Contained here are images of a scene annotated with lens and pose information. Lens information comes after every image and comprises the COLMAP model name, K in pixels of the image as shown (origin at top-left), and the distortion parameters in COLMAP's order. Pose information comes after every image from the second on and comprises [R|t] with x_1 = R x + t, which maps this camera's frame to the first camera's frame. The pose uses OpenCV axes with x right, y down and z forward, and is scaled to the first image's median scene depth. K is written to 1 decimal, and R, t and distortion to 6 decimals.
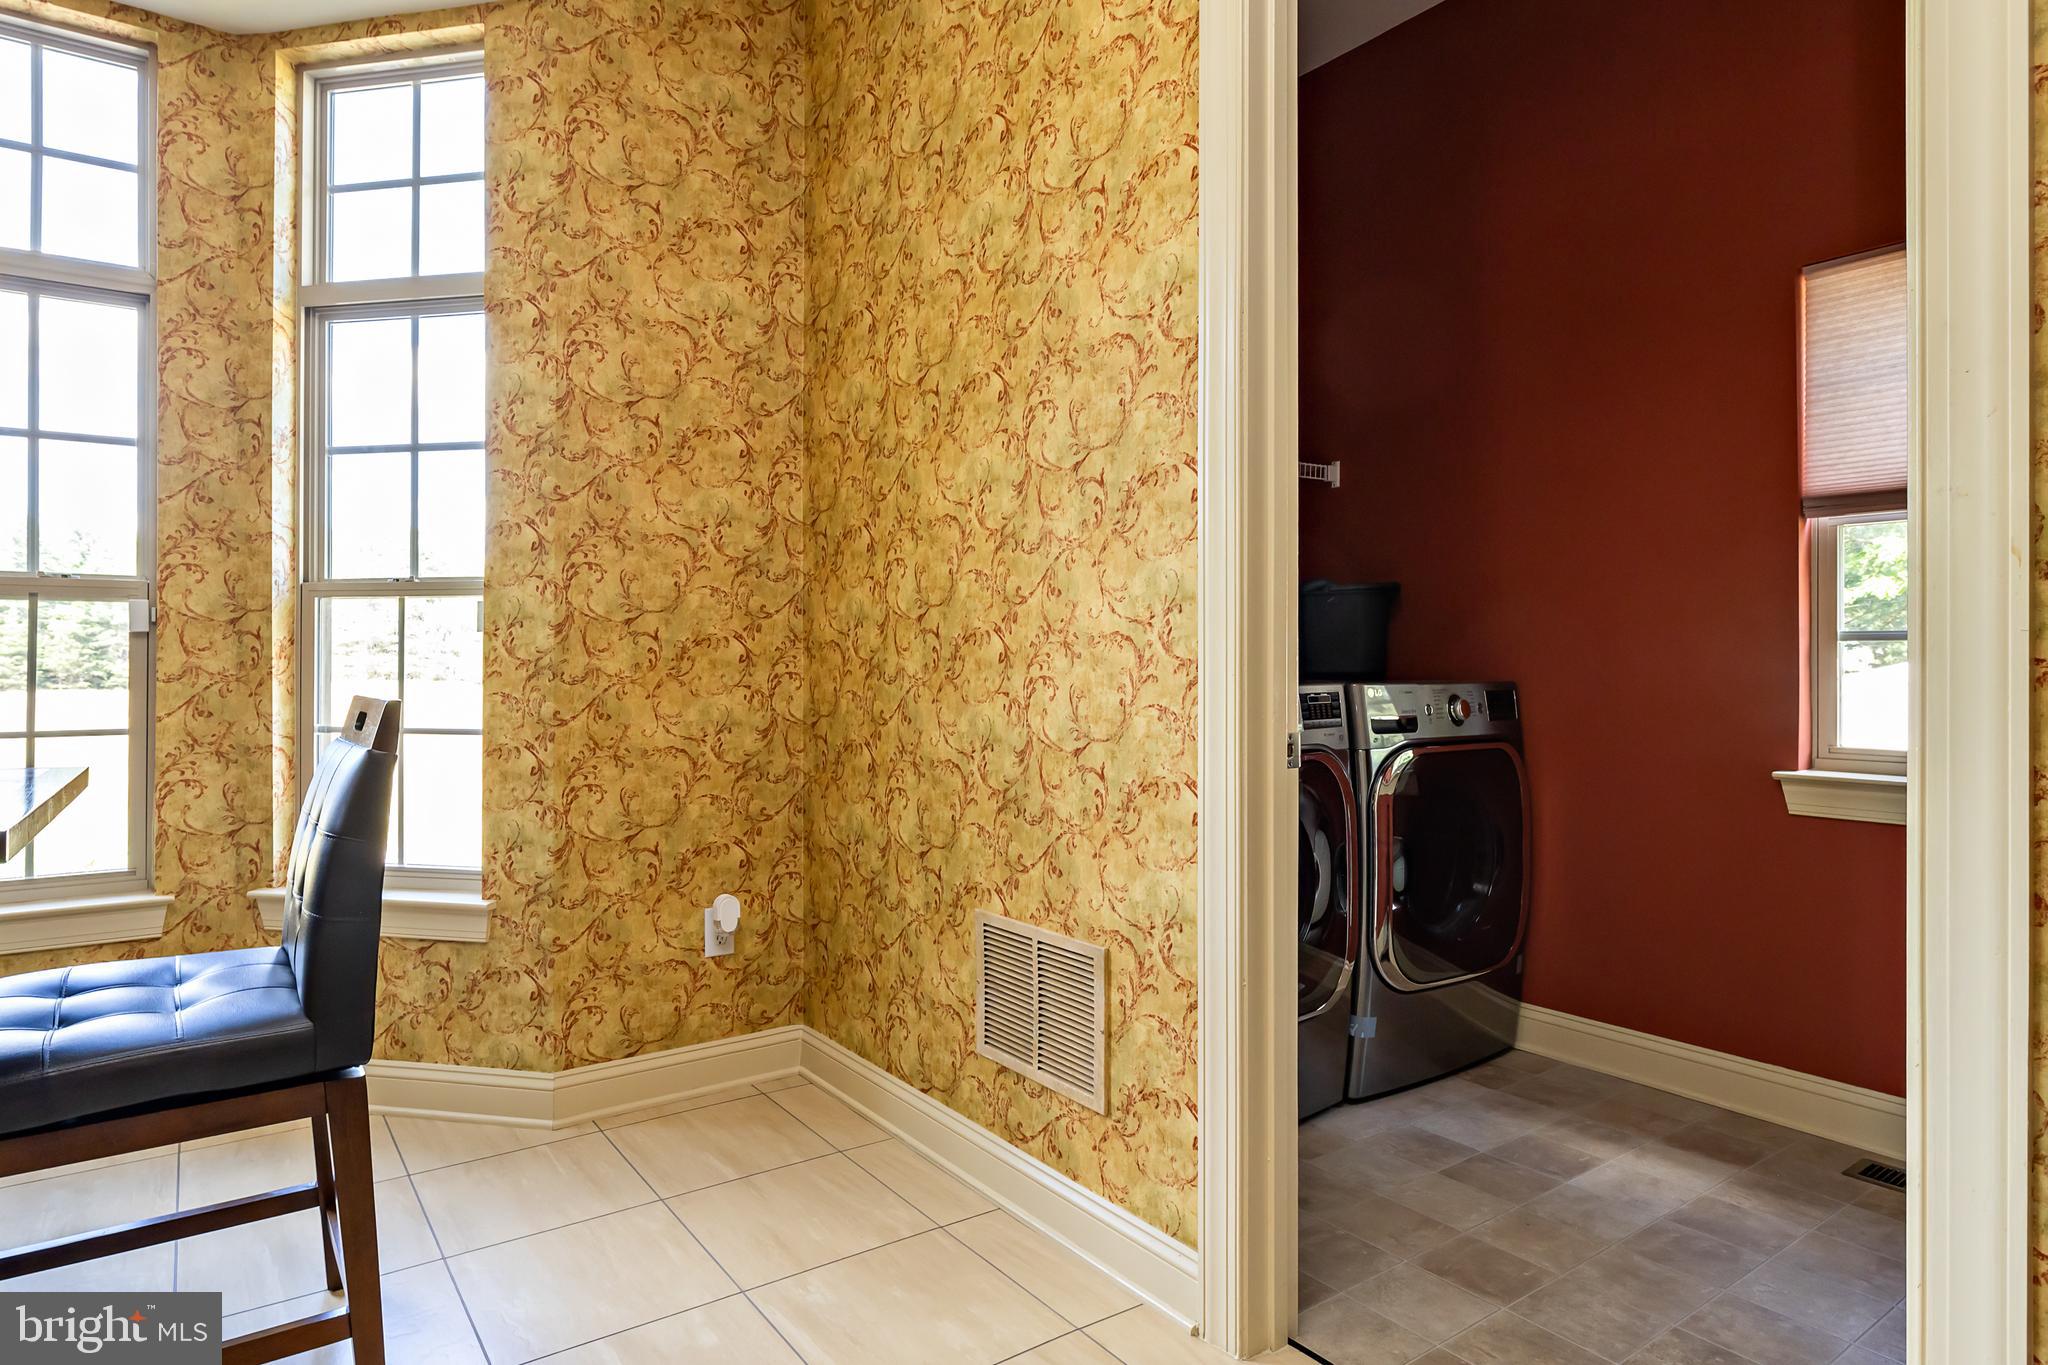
lens RADIAL K [[1151.0, 0, 941.4], [0, 1151.0, 659.3], [0, 0, 1]] dist [0.000541, 0.000944]
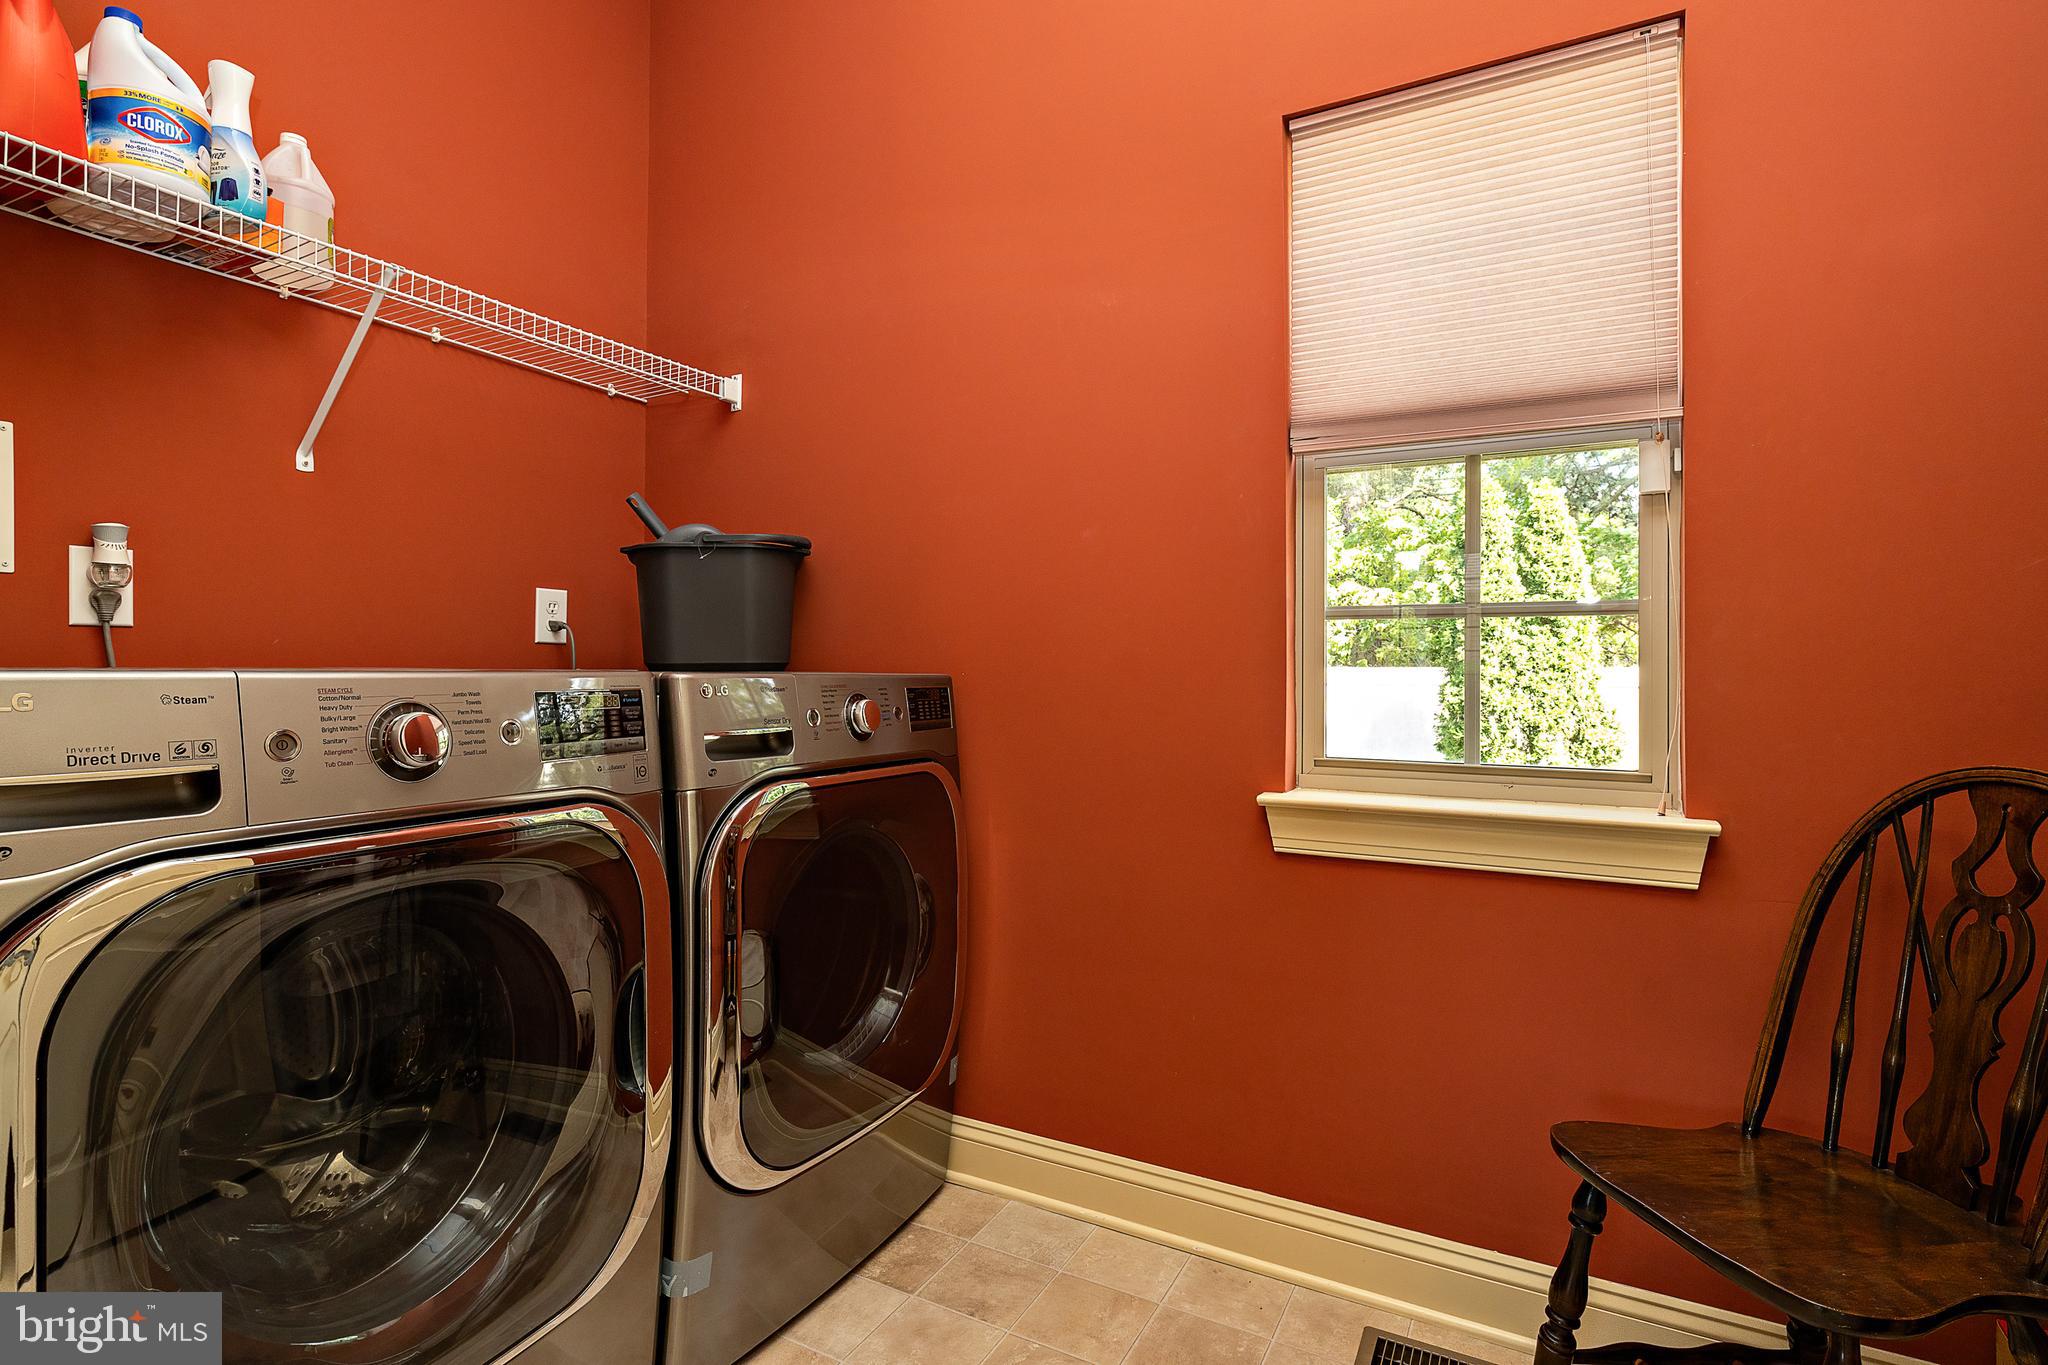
lens RADIAL K [[989.8, 0, 1024.0], [0, 989.8, 682.5], [0, 0, 1]] dist [-0.000055, 0.000449]
pose [[0.879775, 0.002788, 0.475383, 0.260647], [-0.002764, 0.999996, -0.000750, 0.024051], [-0.475383, -0.000654, 0.879779, 0.459445]]
